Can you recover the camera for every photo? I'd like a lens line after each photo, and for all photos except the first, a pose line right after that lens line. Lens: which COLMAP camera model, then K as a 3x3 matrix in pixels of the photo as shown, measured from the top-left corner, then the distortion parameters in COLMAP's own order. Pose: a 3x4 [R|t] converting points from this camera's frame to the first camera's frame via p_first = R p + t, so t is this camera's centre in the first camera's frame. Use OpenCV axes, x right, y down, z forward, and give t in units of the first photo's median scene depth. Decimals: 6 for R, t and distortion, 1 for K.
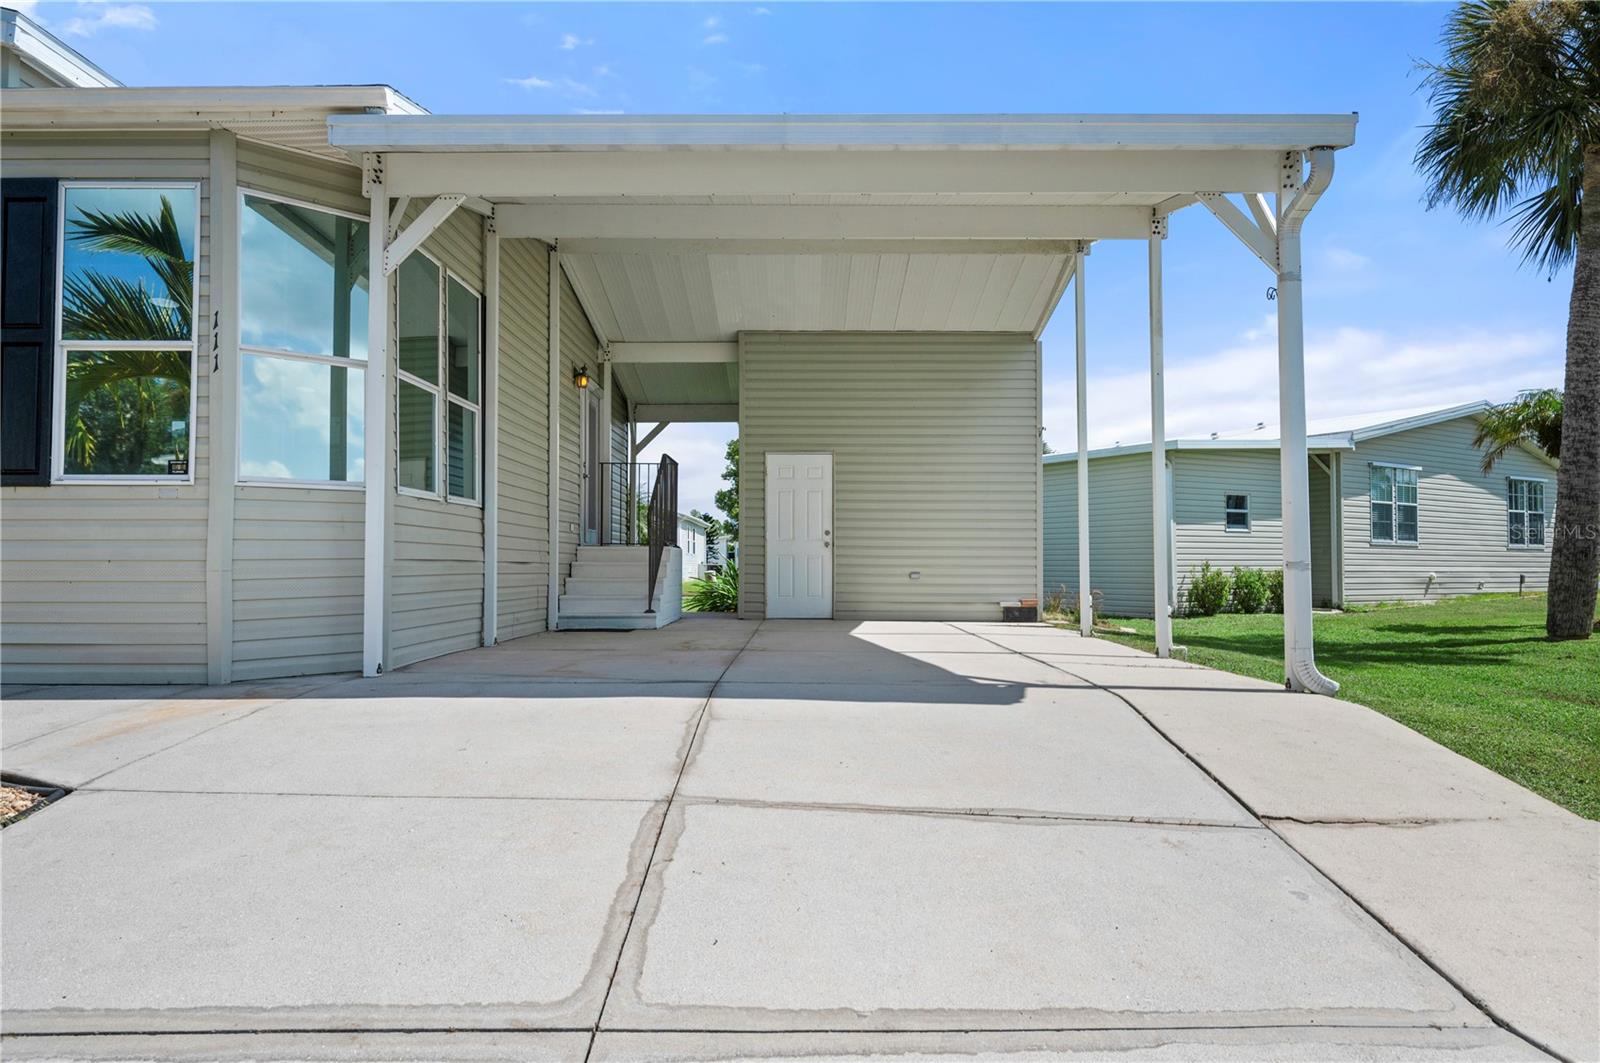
lens RADIAL K [[1043.6, 0, 800.0], [0, 1043.6, 531.5], [0, 0, 1]] dist [-0.001848, 0.001330]
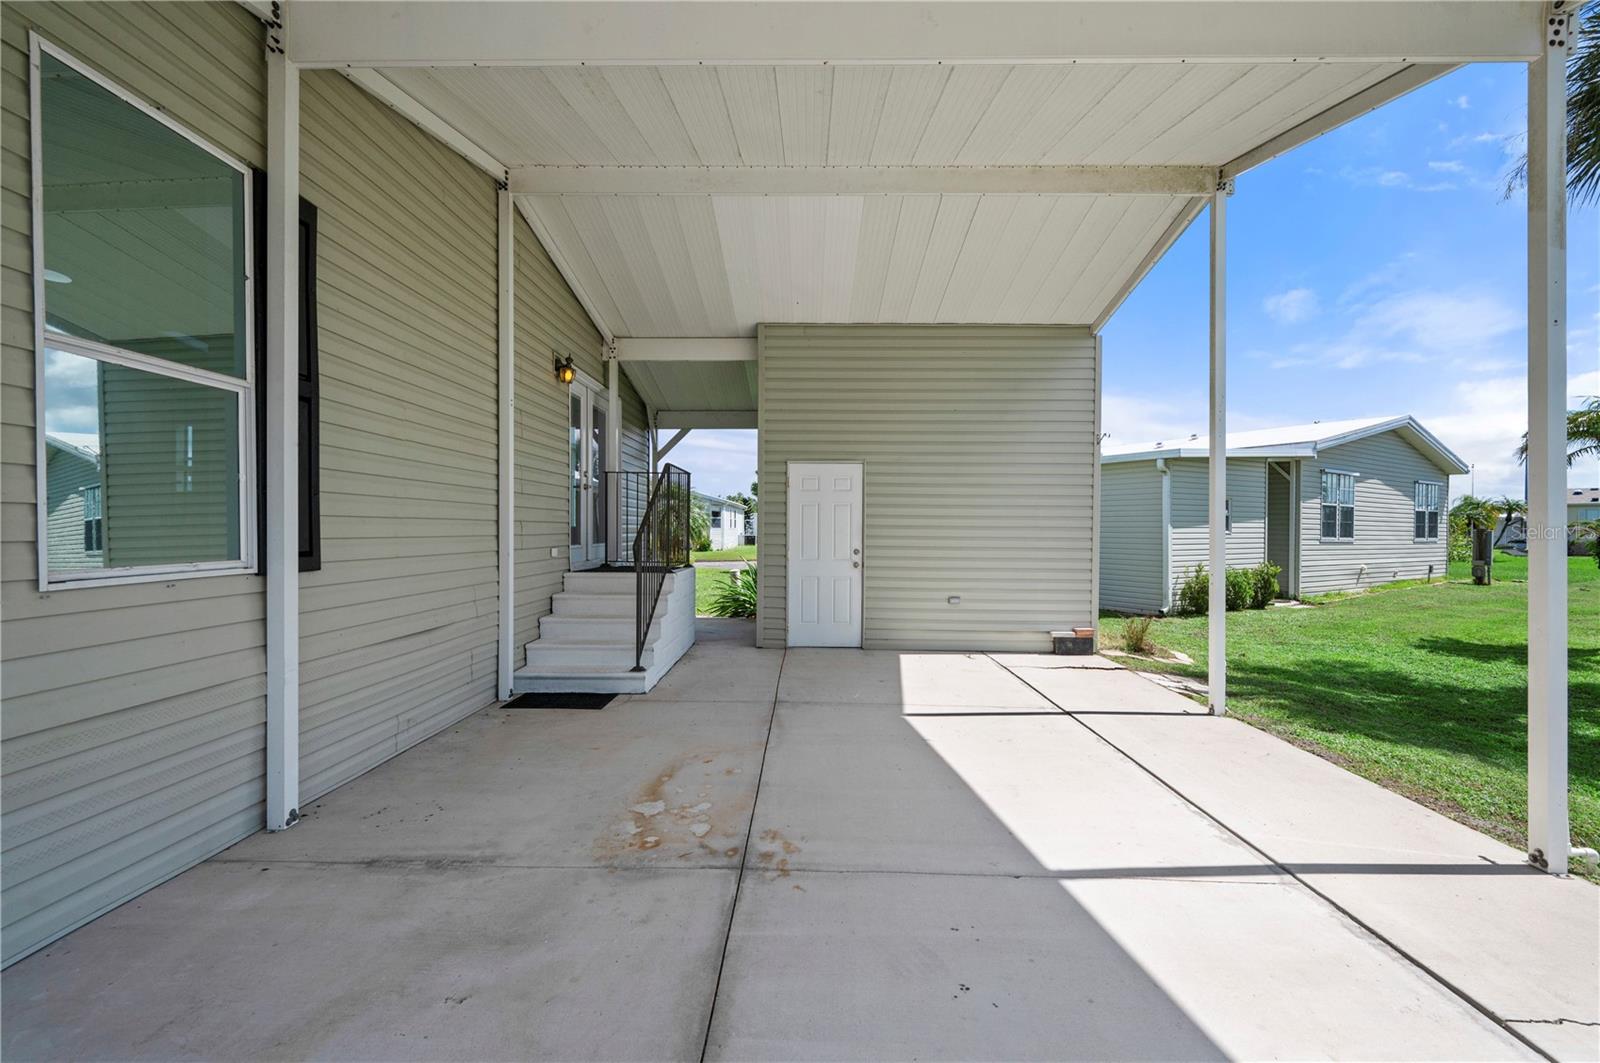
lens RADIAL K [[663.5, 0, 798.9], [0, 663.5, 532.1], [0, 0, 1]] dist [-0.001232, -0.000297]
pose [[0.999907, 0.005523, -0.012488, -0.015863], [-0.005019, 0.999186, 0.040019, -0.038052], [0.012699, -0.039952, 0.999121, 0.432343]]
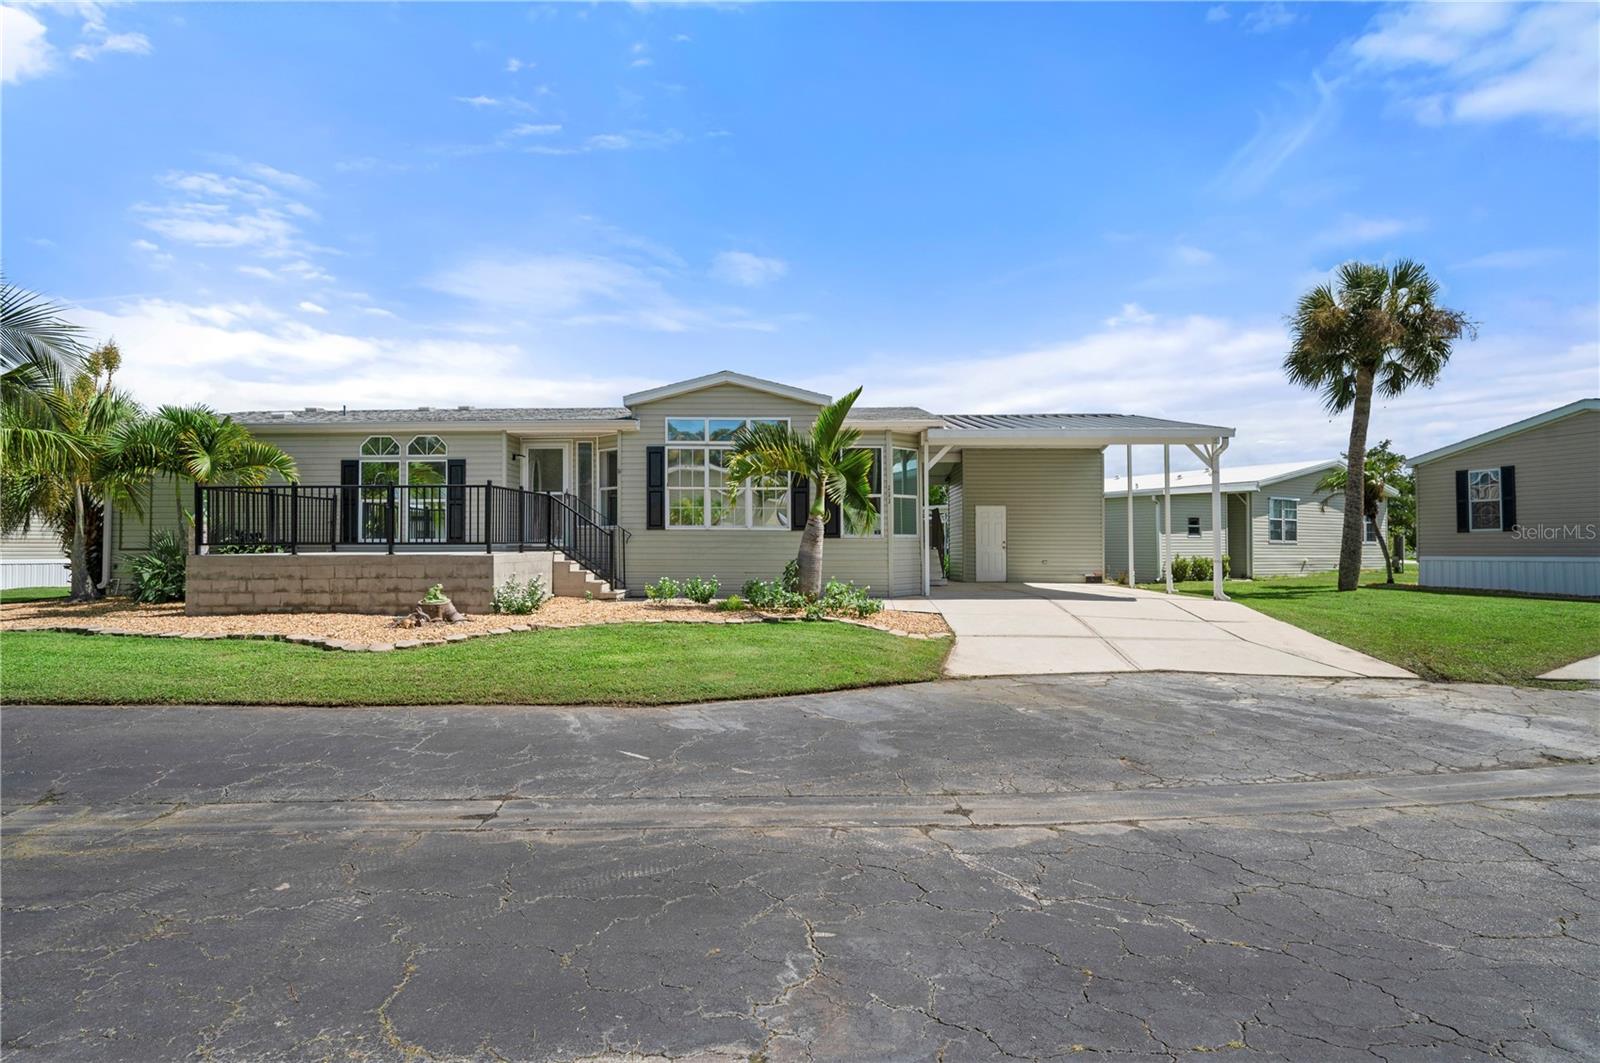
lens RADIAL K [[889.2, 0, 803.7], [0, 889.2, 532.4], [0, 0, 1]] dist [-0.000644, 0.000071]
pose [[0.999907, -0.000436, -0.013601, -0.363989], [0.000650, 0.999876, 0.015739, -0.048080], [0.013593, -0.015746, 0.999784, -0.845646]]
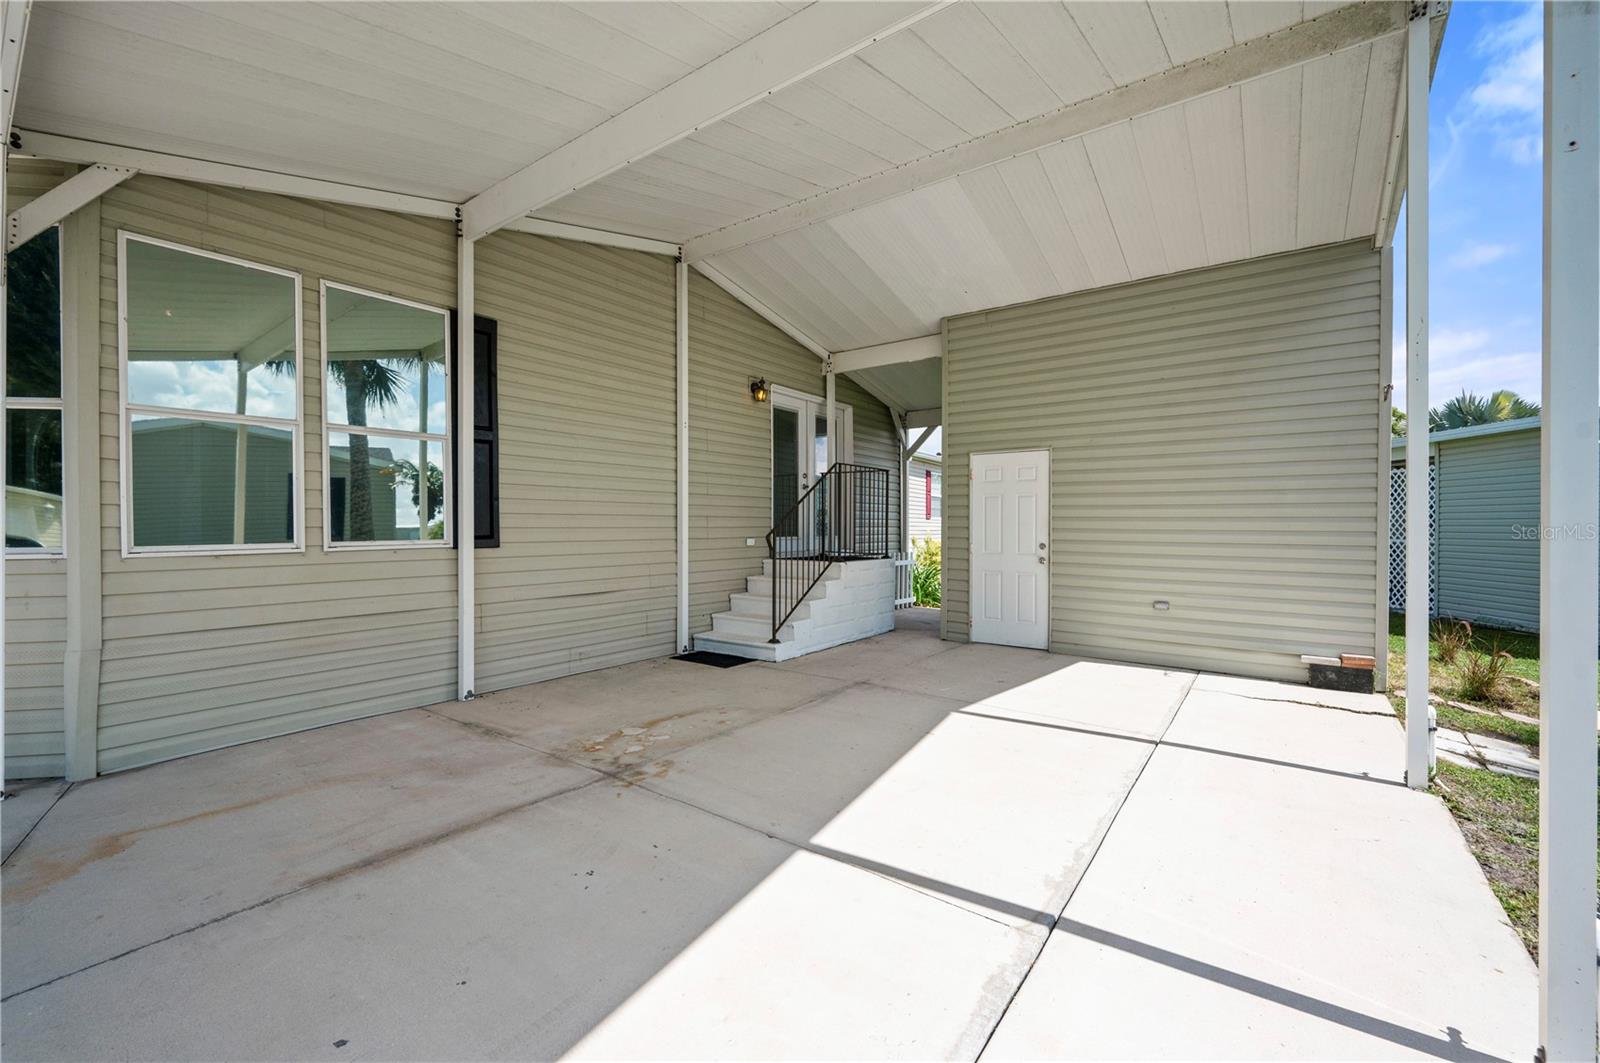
lens RADIAL K [[663.5, 0, 798.9], [0, 663.5, 532.1], [0, 0, 1]] dist [-0.001232, -0.000297]
pose [[0.806503, 0.007822, -0.591178, 0.180619], [0.019494, 0.999017, 0.039812, -0.034489], [0.590908, -0.043633, 0.805558, 0.463509]]
